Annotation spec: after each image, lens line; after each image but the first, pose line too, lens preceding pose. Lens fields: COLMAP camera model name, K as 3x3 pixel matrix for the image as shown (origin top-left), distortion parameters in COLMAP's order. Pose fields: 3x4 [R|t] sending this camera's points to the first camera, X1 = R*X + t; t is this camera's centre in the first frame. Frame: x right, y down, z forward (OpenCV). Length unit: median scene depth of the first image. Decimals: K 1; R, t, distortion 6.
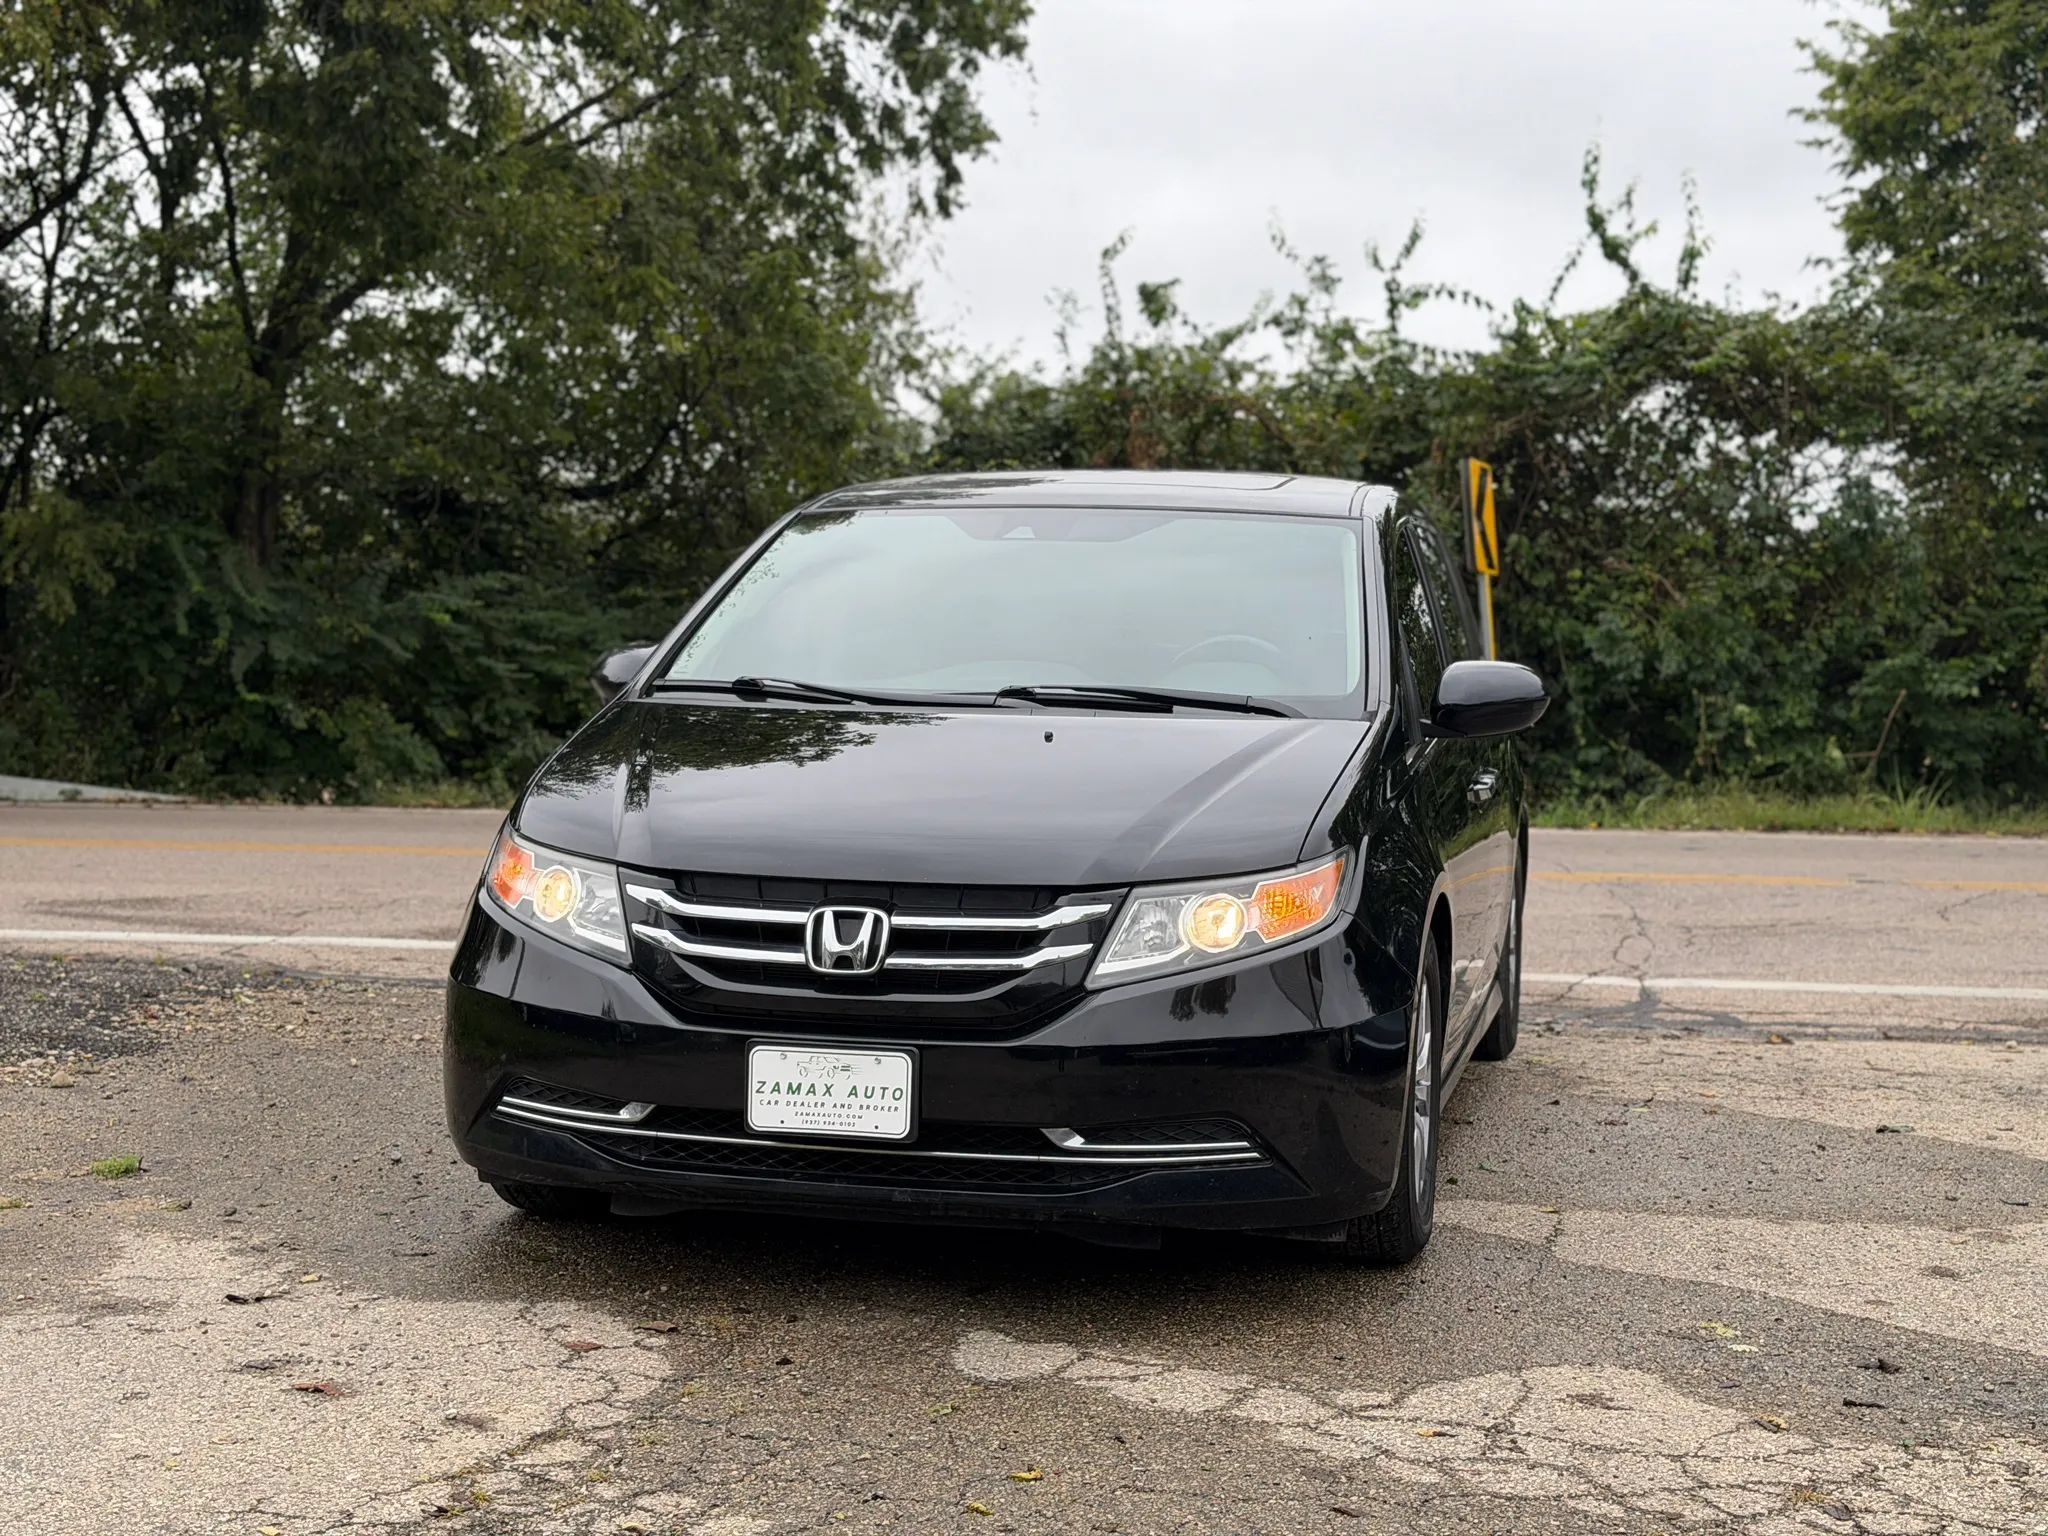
lens RADIAL K [[2837.4, 0, 1020.7], [0, 2837.4, 796.4], [0, 0, 1]] dist [0.184344, -0.352753]
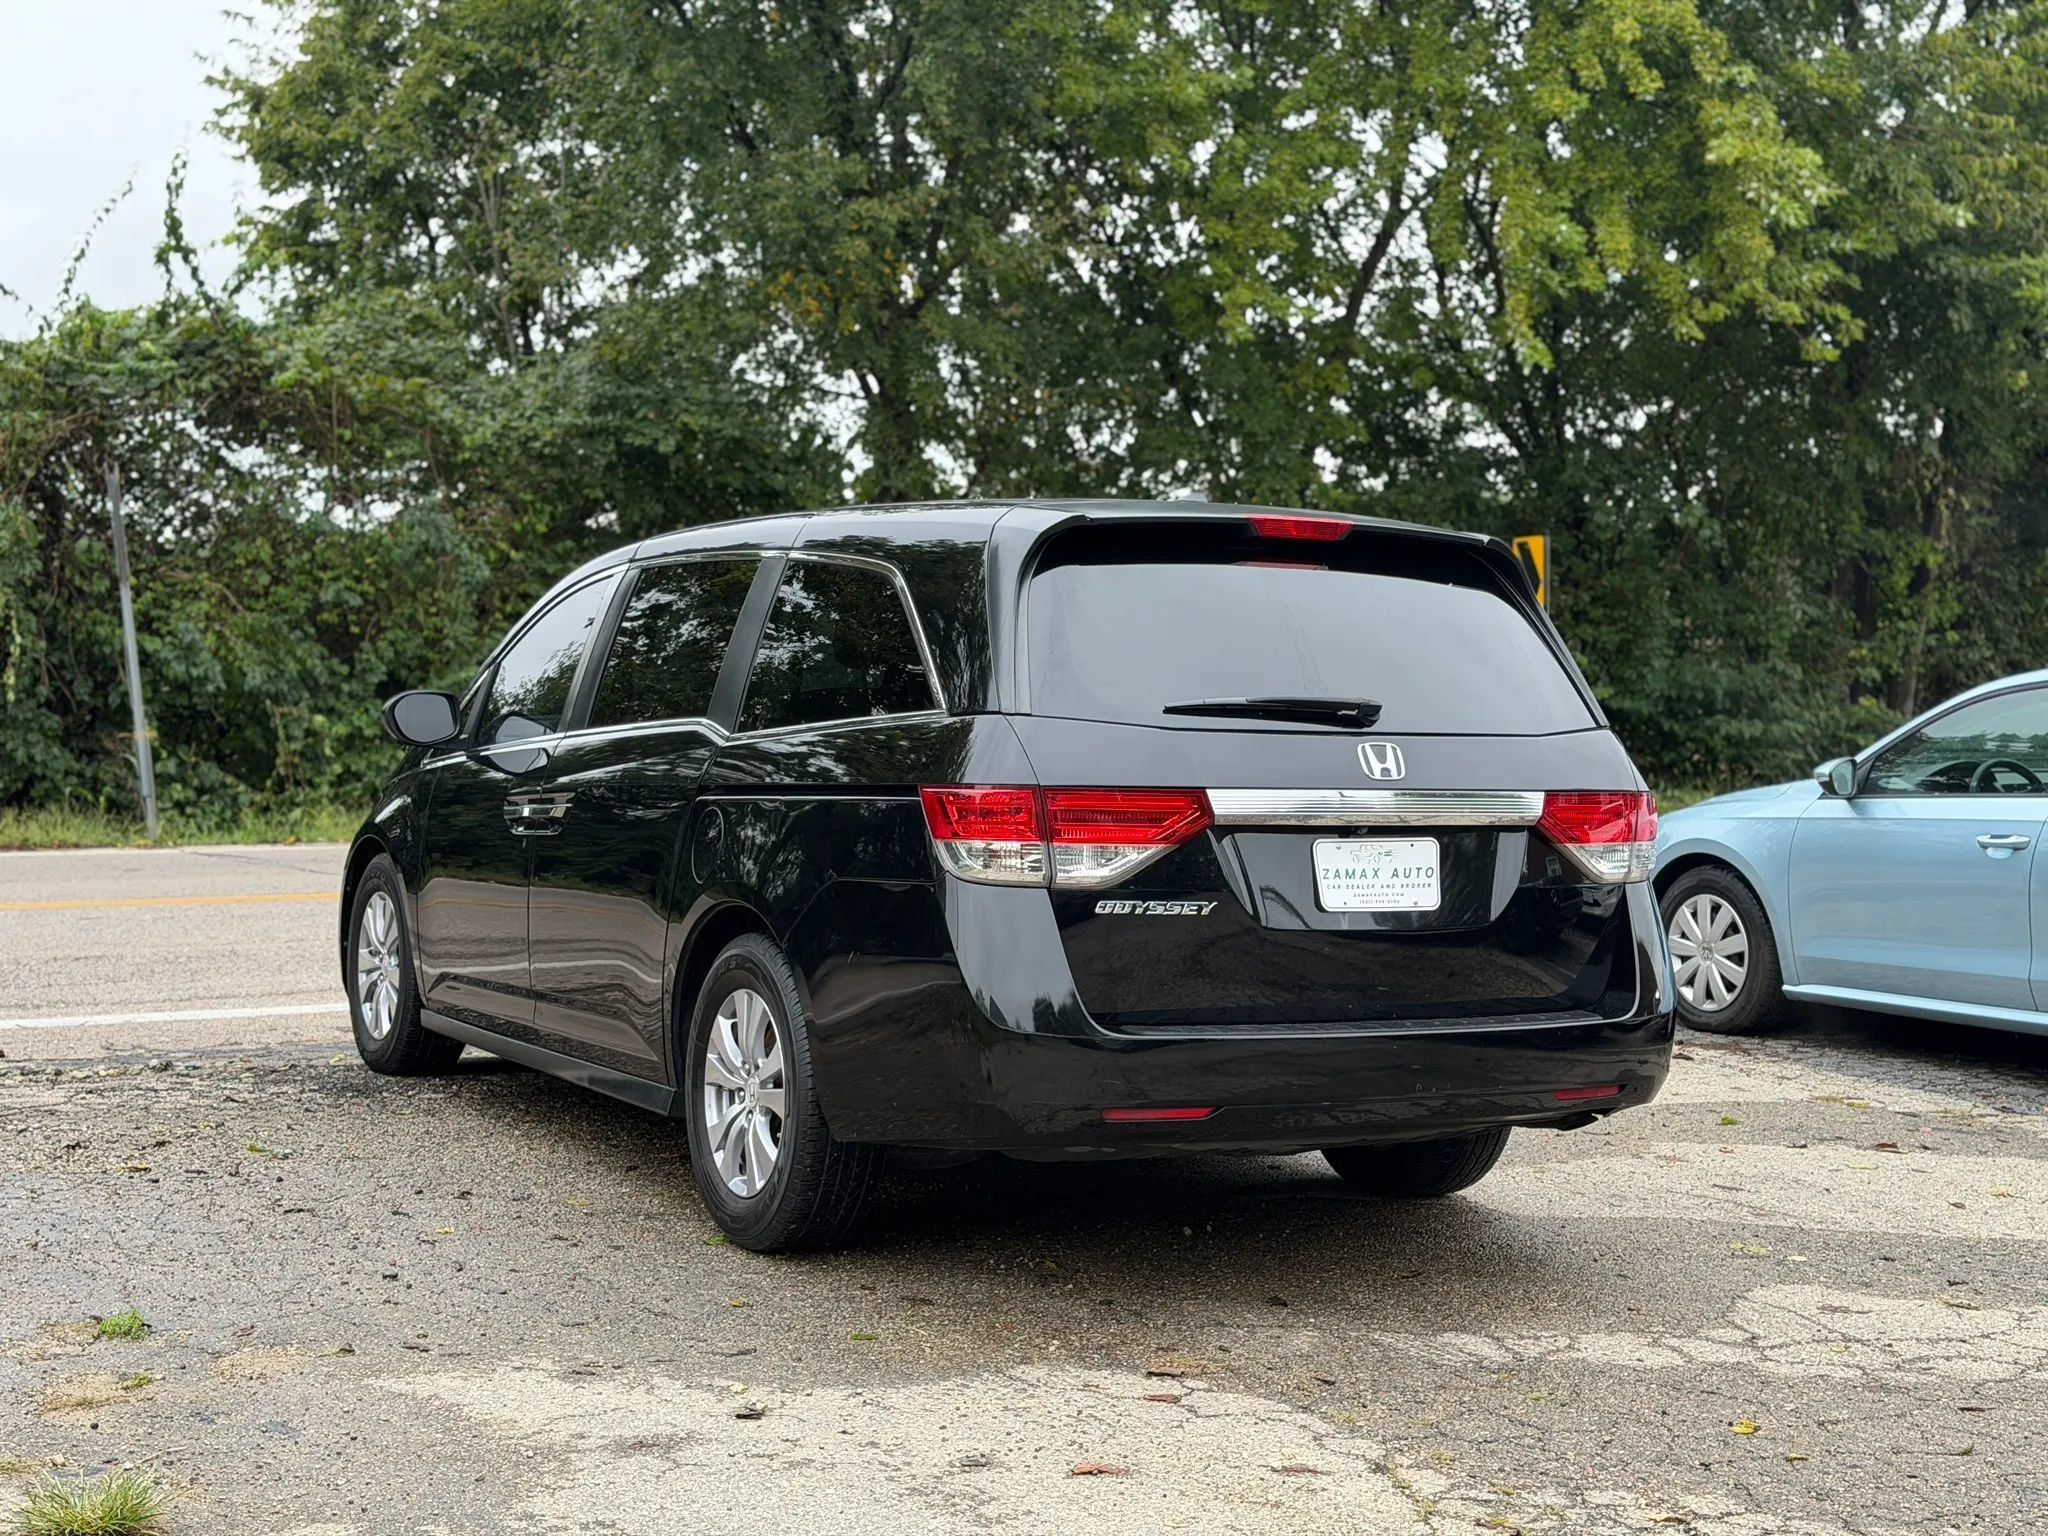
lens RADIAL K [[2837.4, 0, 1020.7], [0, 2837.4, 796.4], [0, 0, 1]] dist [0.184344, -0.352753]
pose [[0.774691, -0.028748, 0.631686, -0.198043], [0.026254, 0.999567, 0.013294, -0.010002], [-0.631795, 0.006285, 0.775110, 0.052125]]
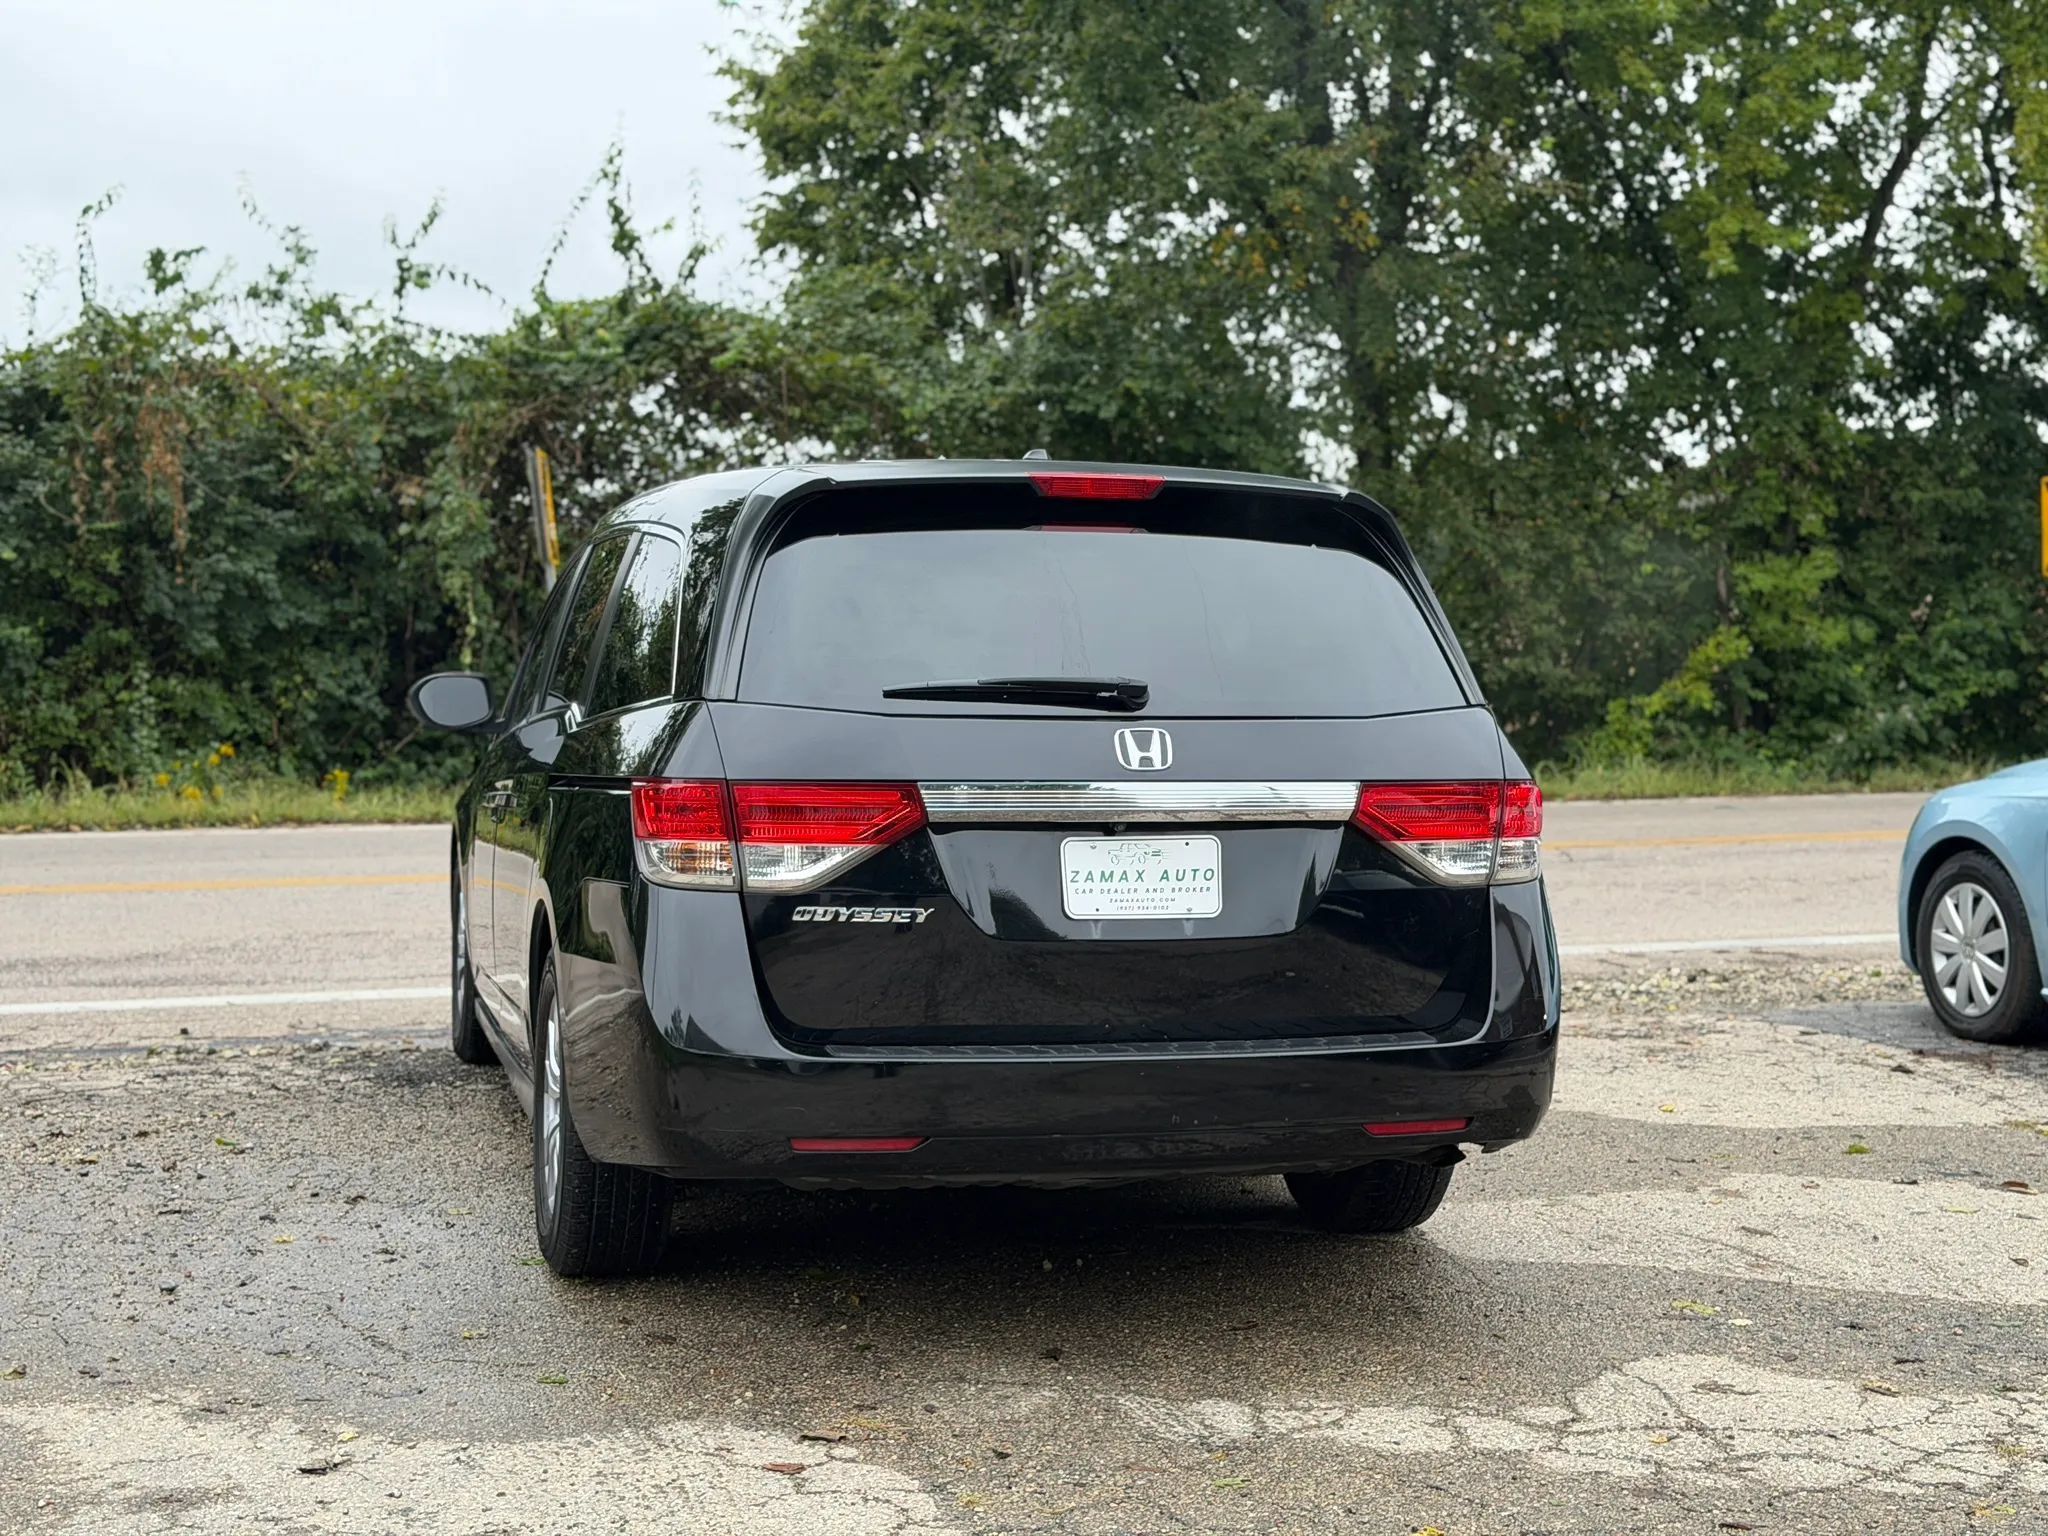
lens RADIAL K [[2839.0, 0, 1032.1], [0, 2839.0, 793.2], [0, 0, 1]] dist [0.178740, -0.326836]
pose [[0.898729, -0.037861, 0.436866, -0.112373], [0.033262, 0.999281, 0.018176, -0.009779], [-0.437241, -0.001804, 0.899343, 0.029537]]
